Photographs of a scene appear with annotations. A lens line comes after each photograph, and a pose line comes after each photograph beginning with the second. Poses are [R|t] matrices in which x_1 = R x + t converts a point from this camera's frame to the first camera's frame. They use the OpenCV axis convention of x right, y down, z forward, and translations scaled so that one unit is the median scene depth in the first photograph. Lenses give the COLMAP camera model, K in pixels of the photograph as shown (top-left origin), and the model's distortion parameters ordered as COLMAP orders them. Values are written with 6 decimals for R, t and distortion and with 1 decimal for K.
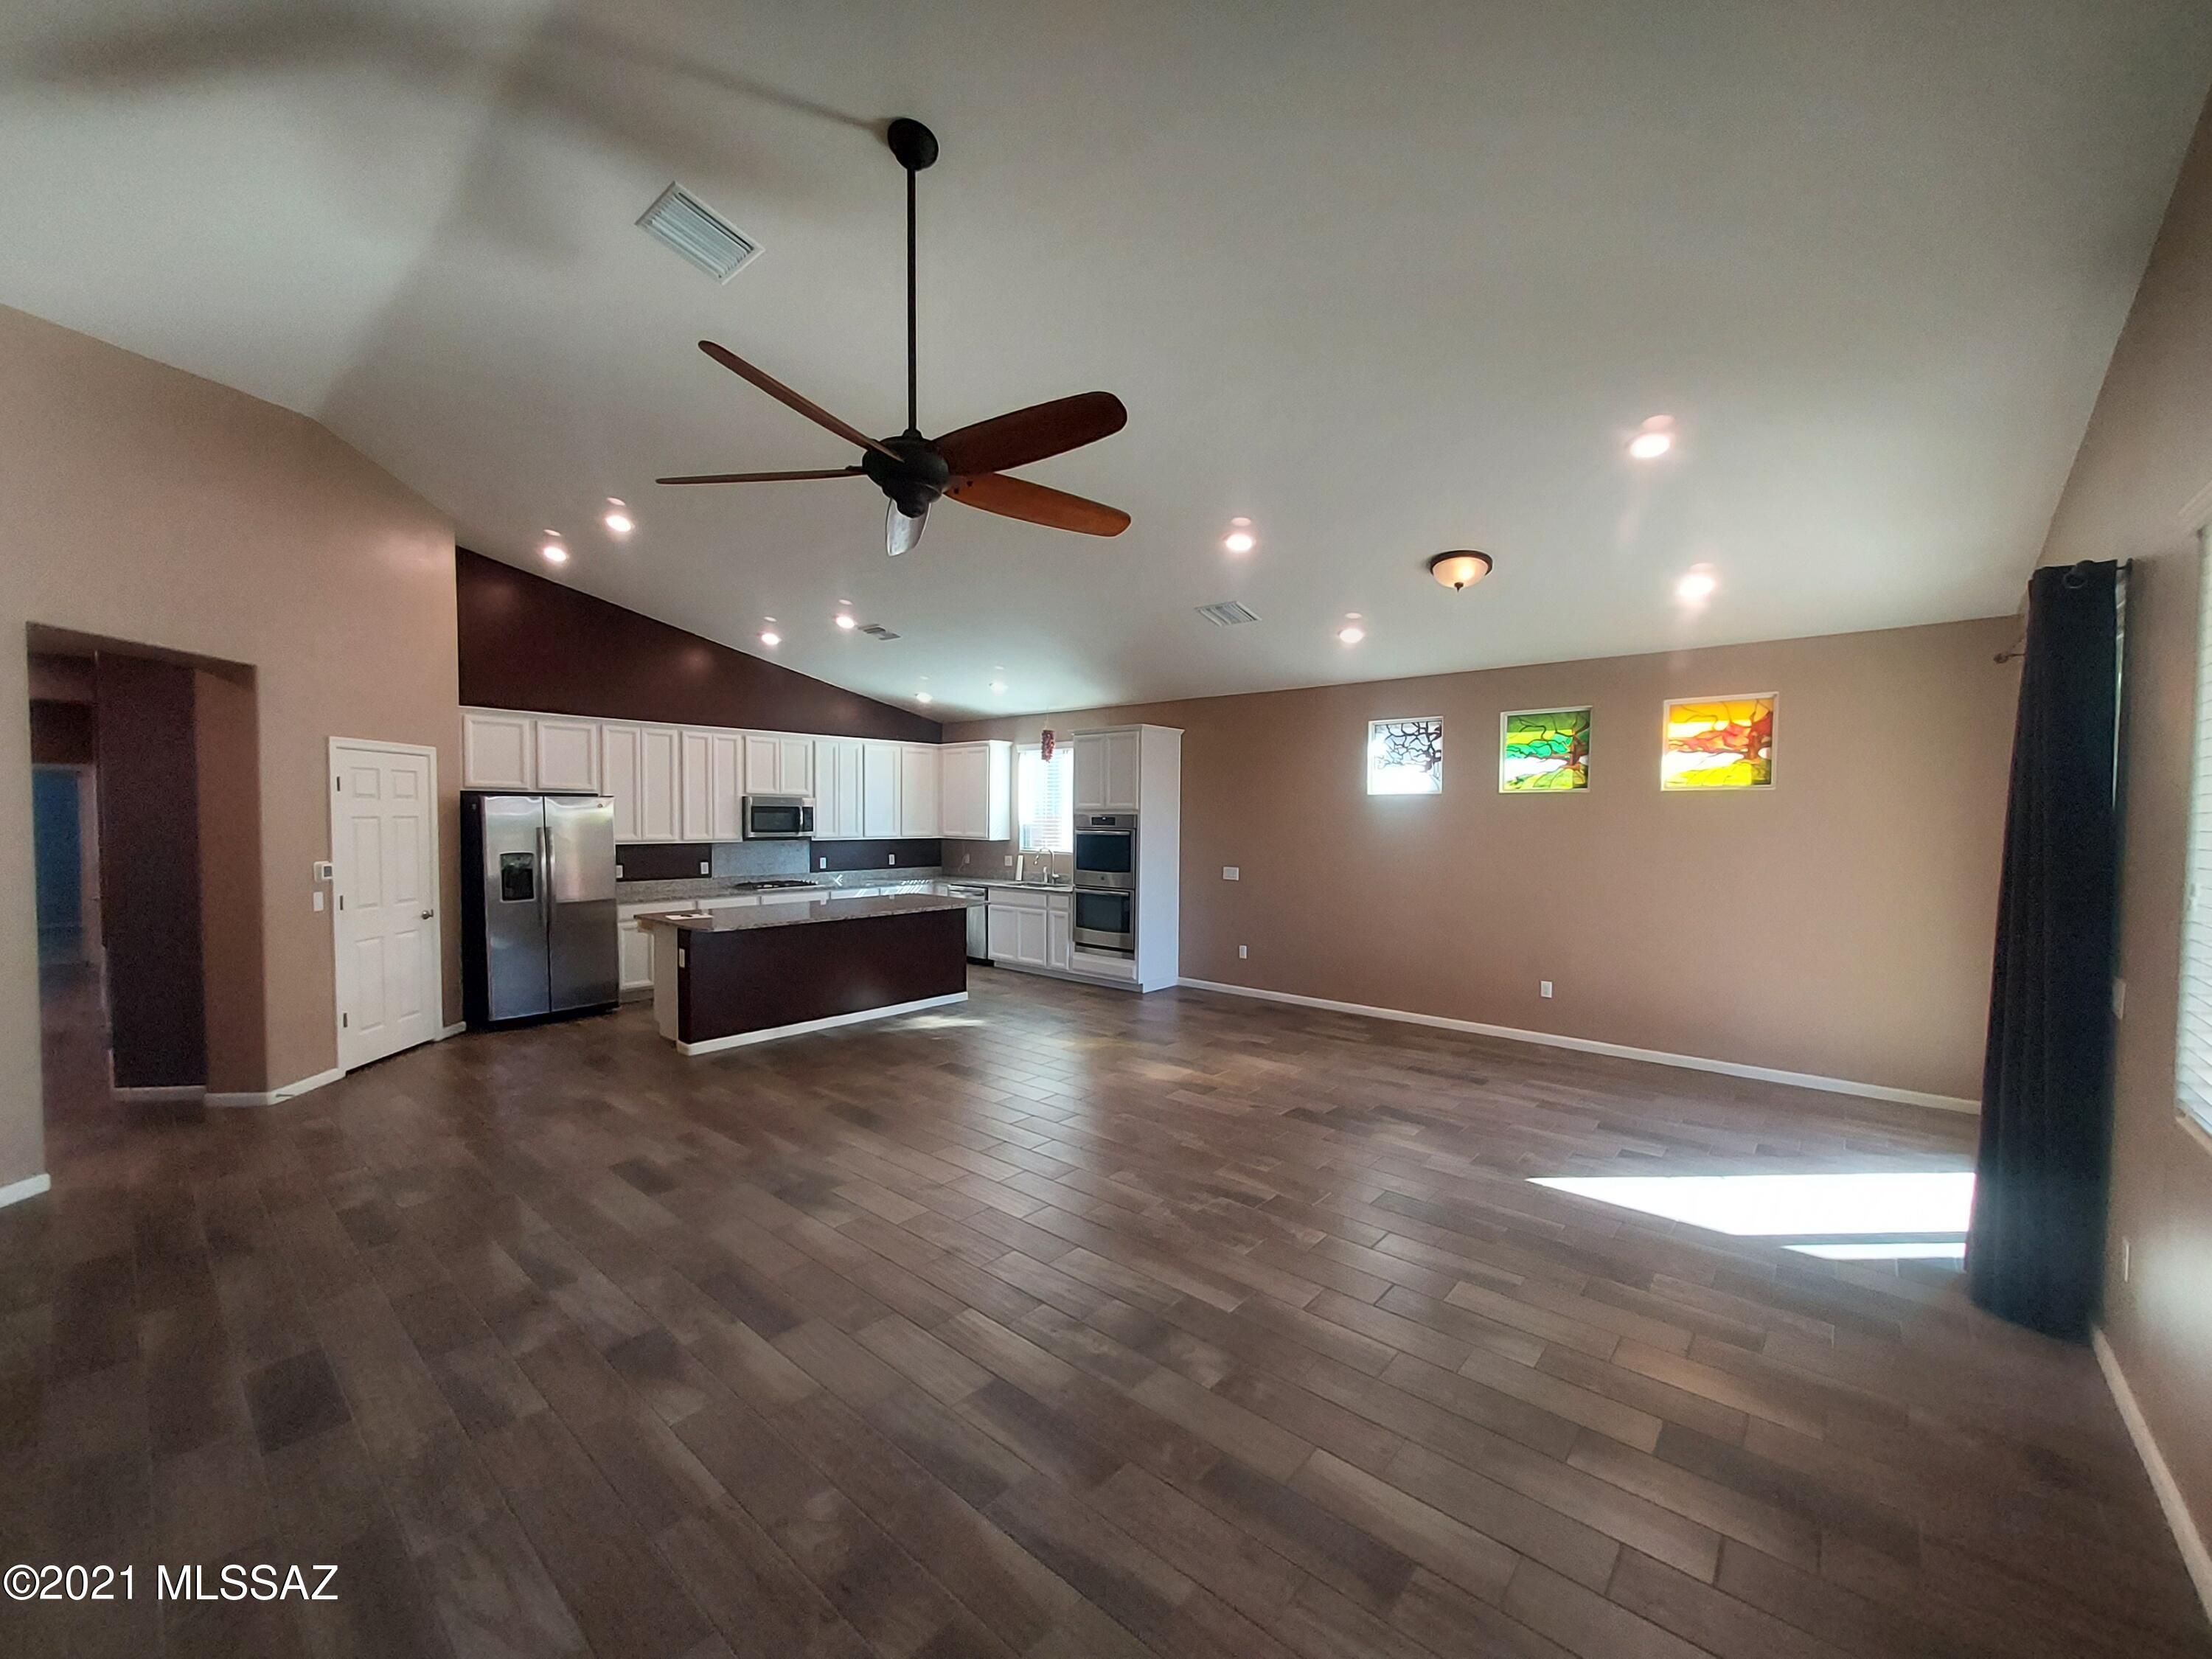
lens RADIAL K [[878.2, 0, 1092.2], [0, 878.2, 839.6], [0, 0, 1]] dist [-0.001403, 0.000571]
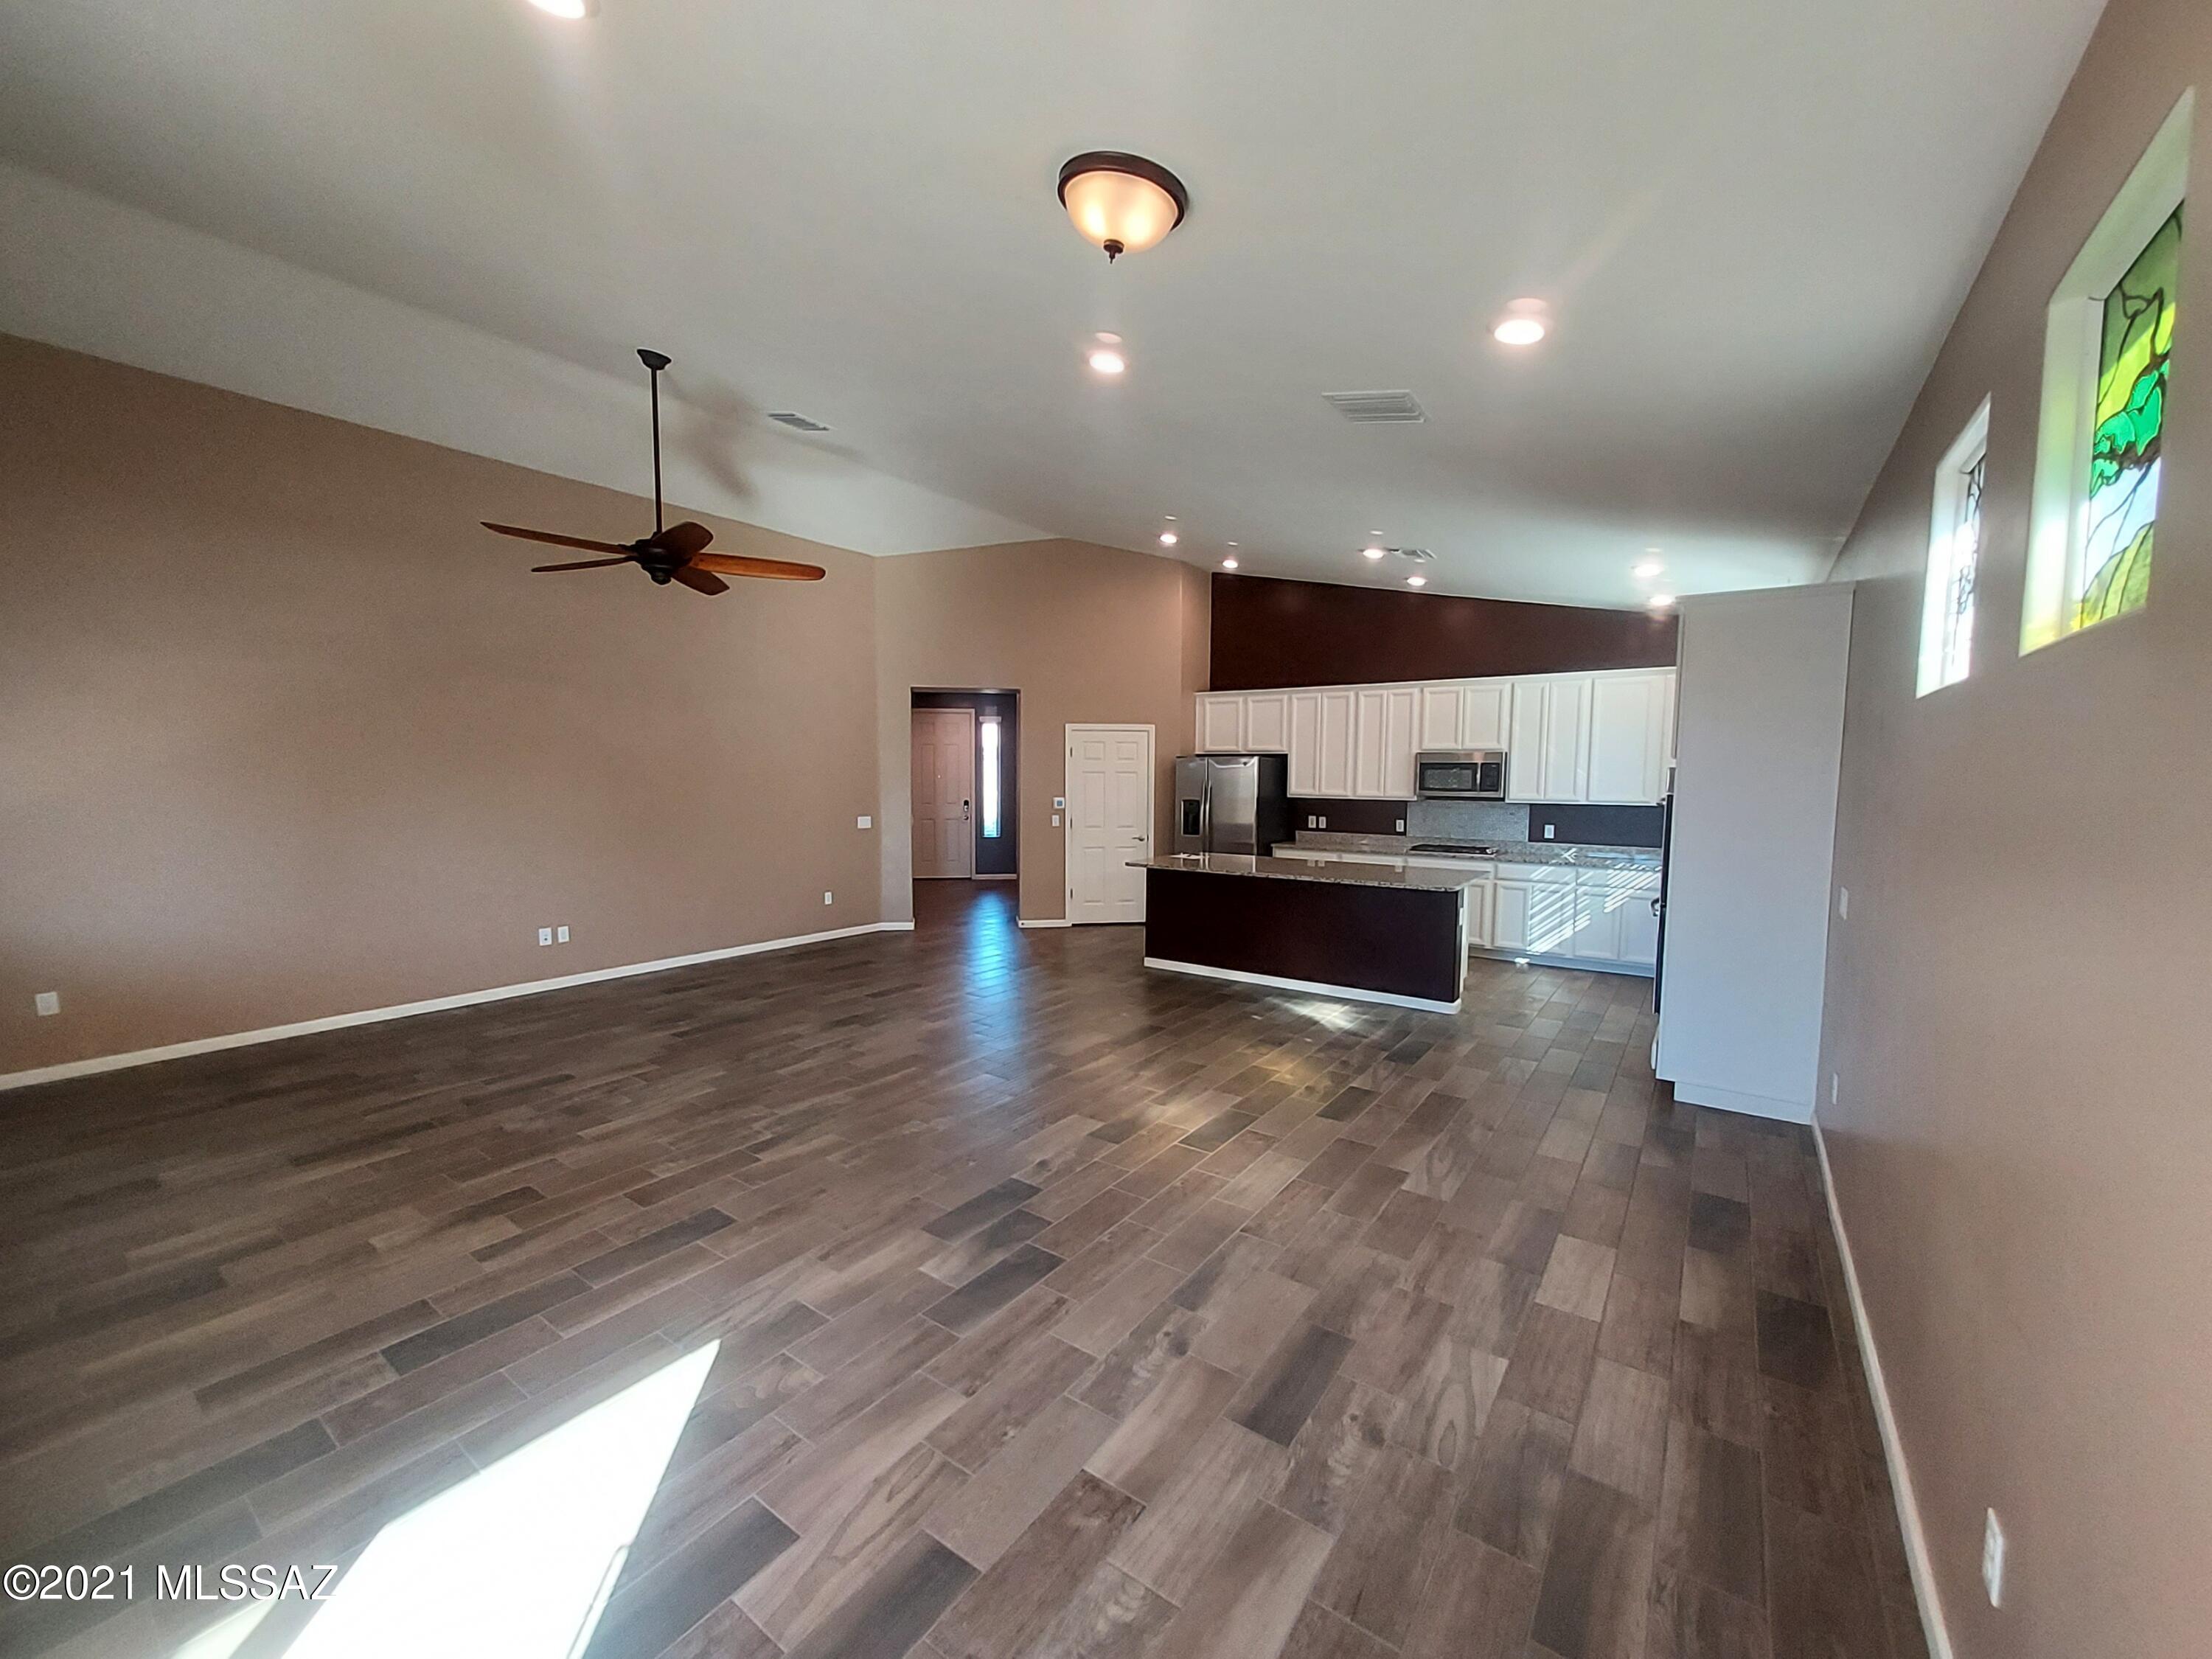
lens RADIAL K [[878.2, 0, 1091.9], [0, 878.2, 834.9], [0, 0, 1]] dist [-0.001403, 0.000571]
pose [[0.089617, 0.066629, -0.993745, 0.719648], [-0.034510, 0.997368, 0.063759, -0.011993], [0.995378, 0.028580, 0.091681, 0.776744]]
